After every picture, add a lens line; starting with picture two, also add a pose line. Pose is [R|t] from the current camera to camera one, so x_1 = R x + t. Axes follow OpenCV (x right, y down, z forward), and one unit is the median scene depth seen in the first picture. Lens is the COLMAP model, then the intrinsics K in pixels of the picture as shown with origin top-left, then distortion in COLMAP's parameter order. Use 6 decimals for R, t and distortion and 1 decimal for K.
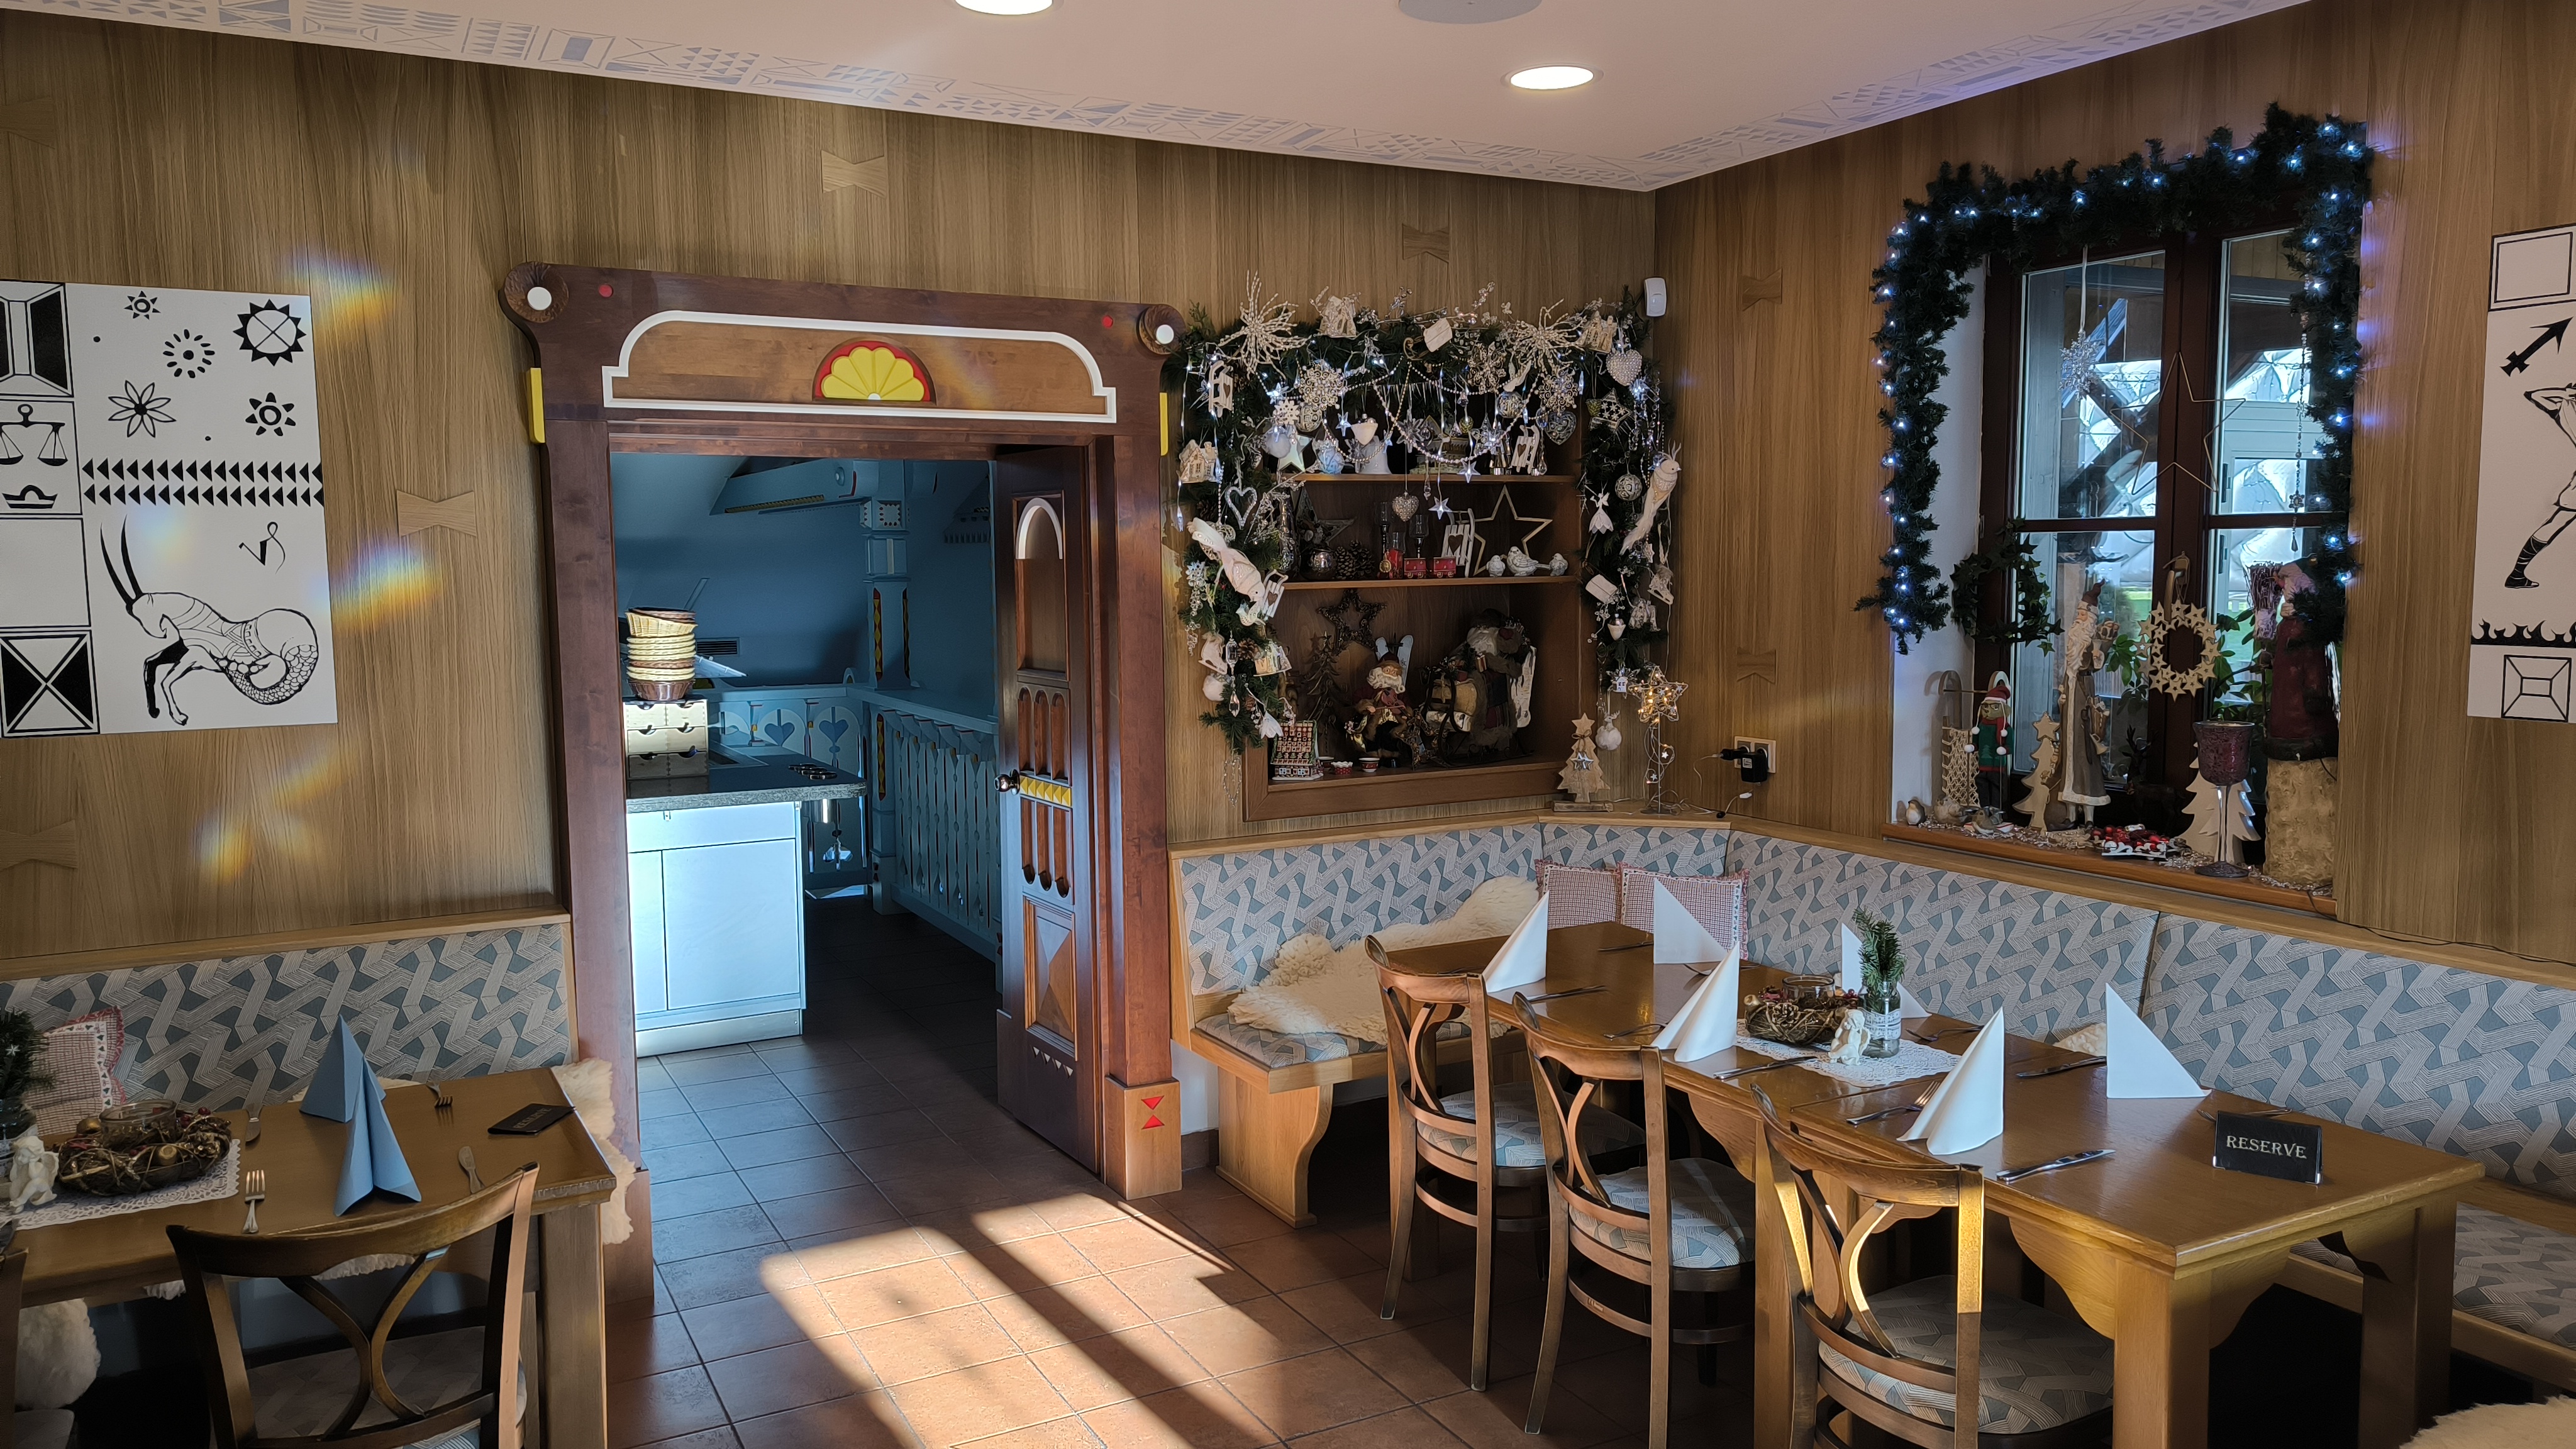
lens RADIAL K [[1775.3, 0, 1288.7], [0, 1775.3, 724.5], [0, 0, 1]] dist [0.007296, -0.004666]
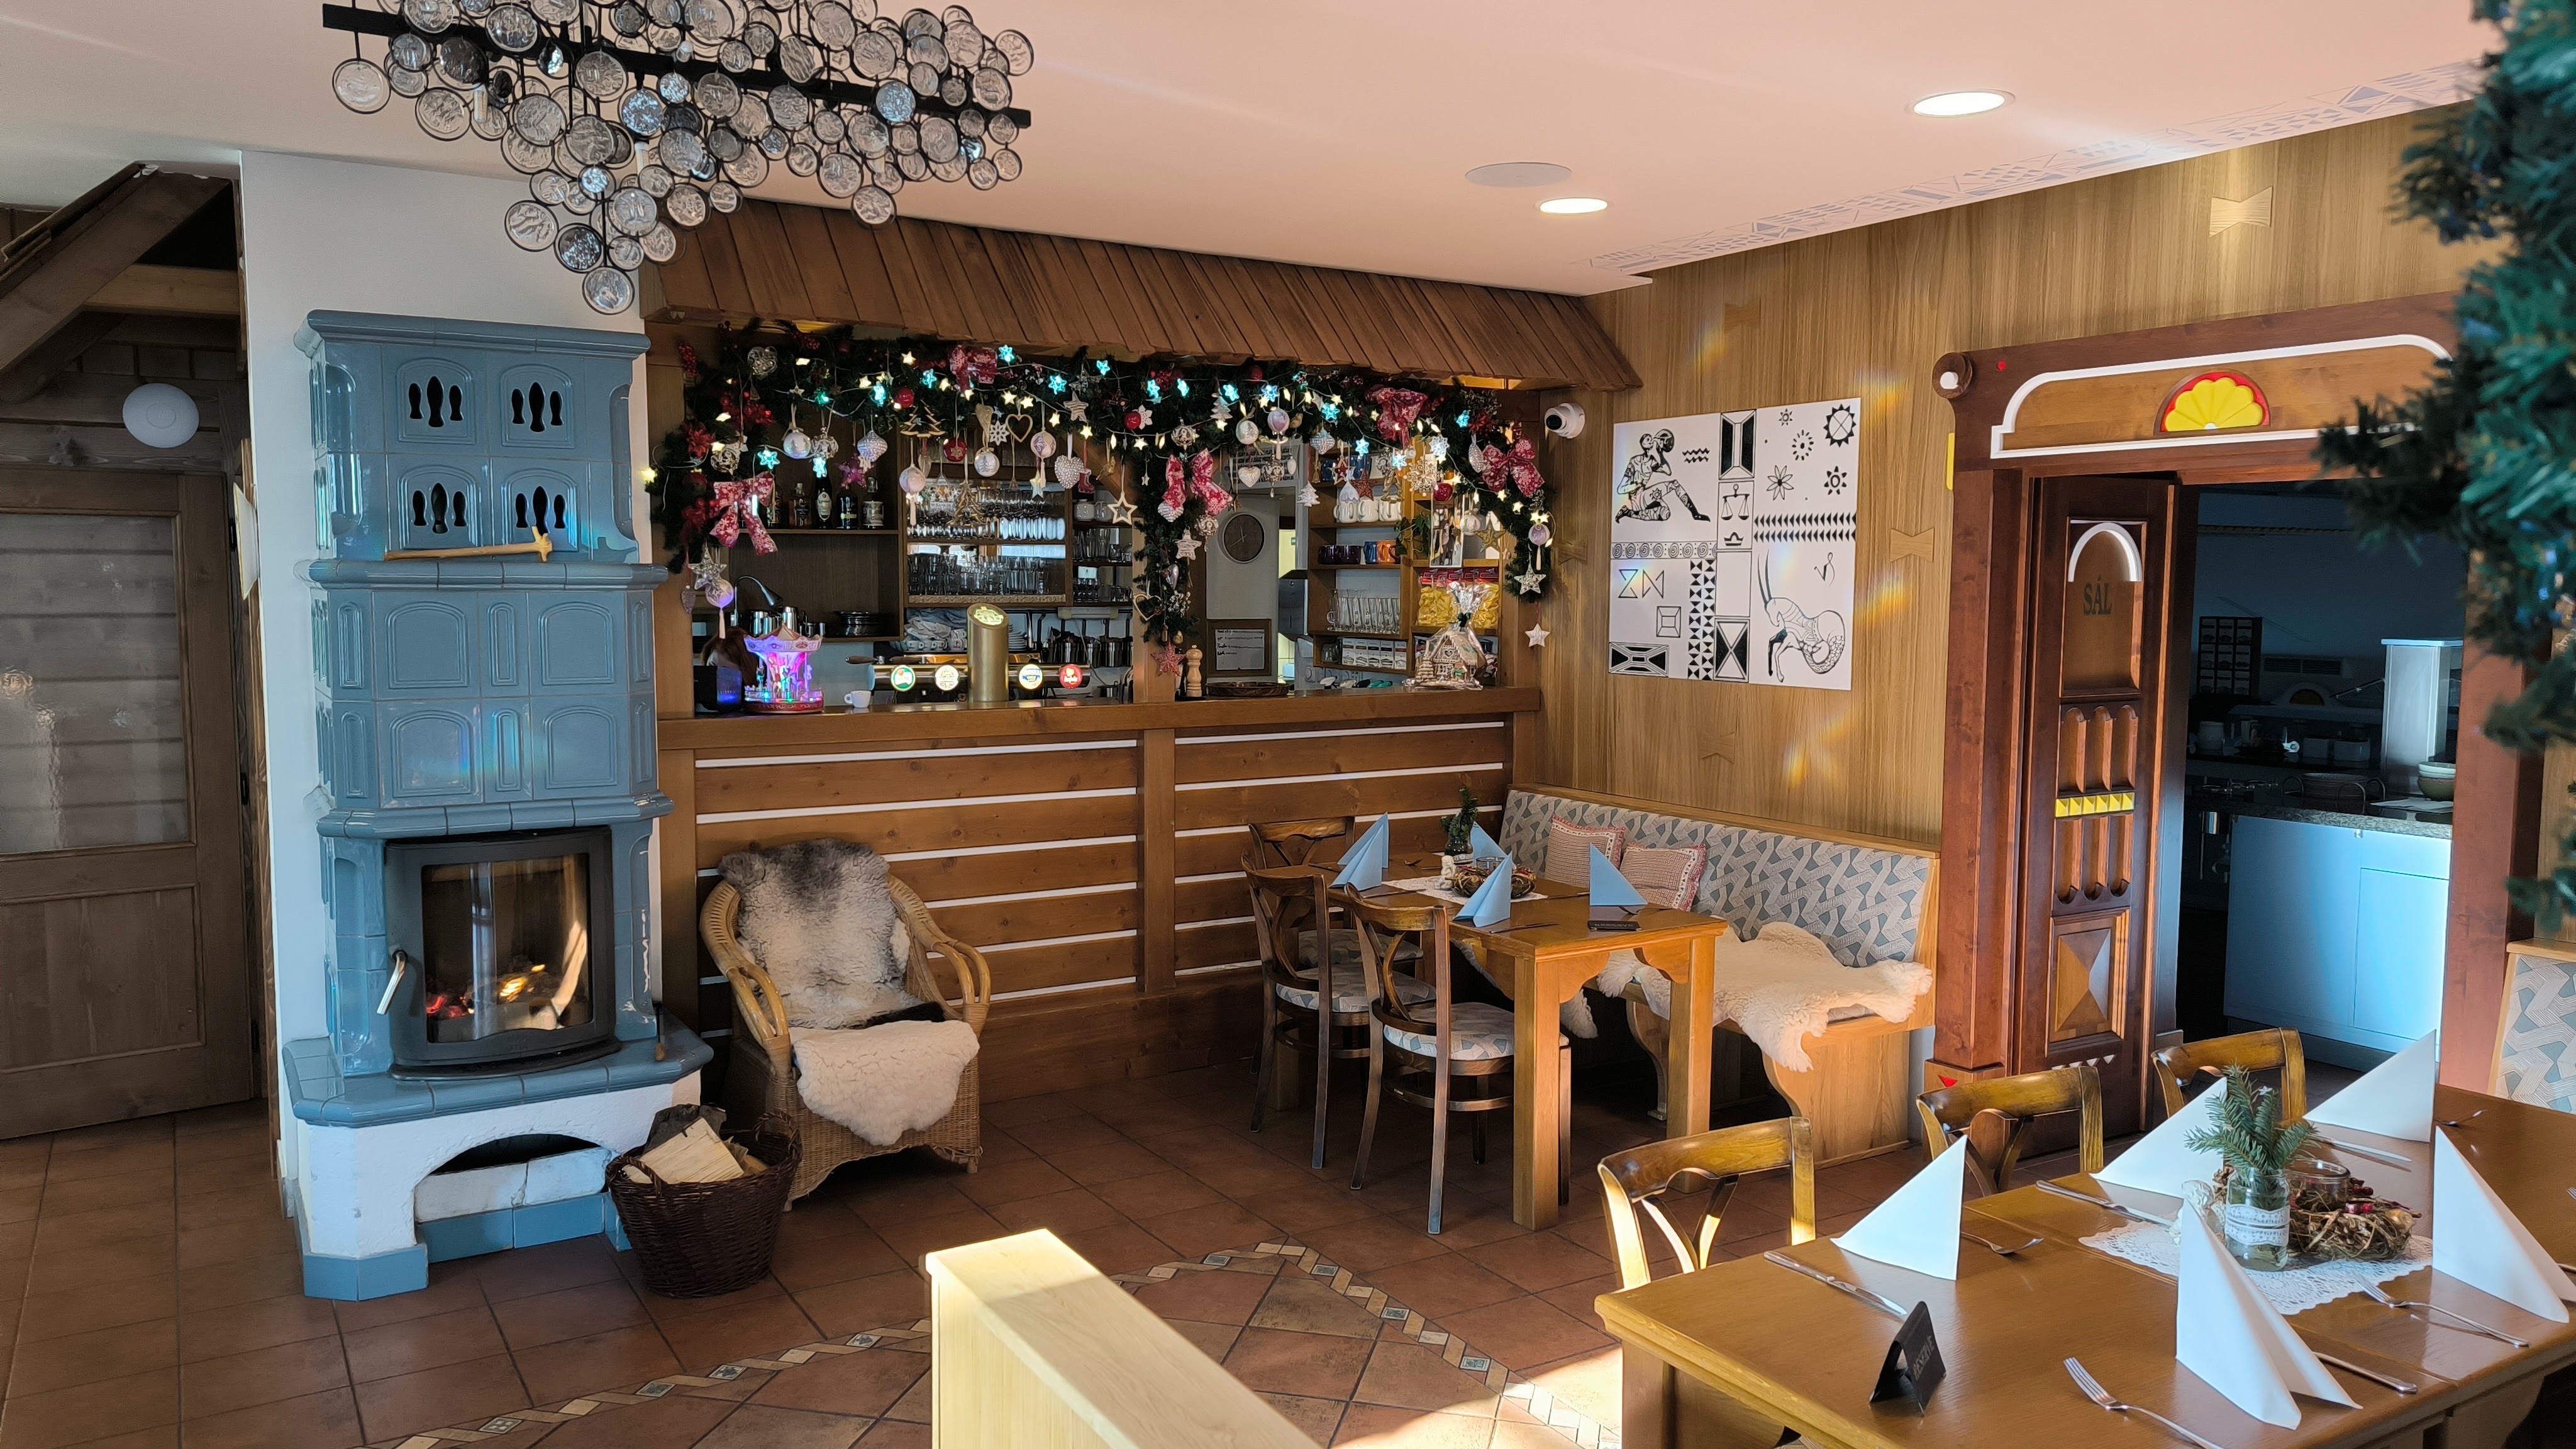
lens RADIAL K [[1775.3, 0, 1285.4], [0, 1775.3, 718.8], [0, 0, 1]] dist [0.007296, -0.004666]
pose [[0.046958, 0.089707, -0.994861, 0.897236], [-0.092827, 0.992041, 0.085071, -0.058902], [0.994574, 0.088355, 0.054912, 0.469323]]
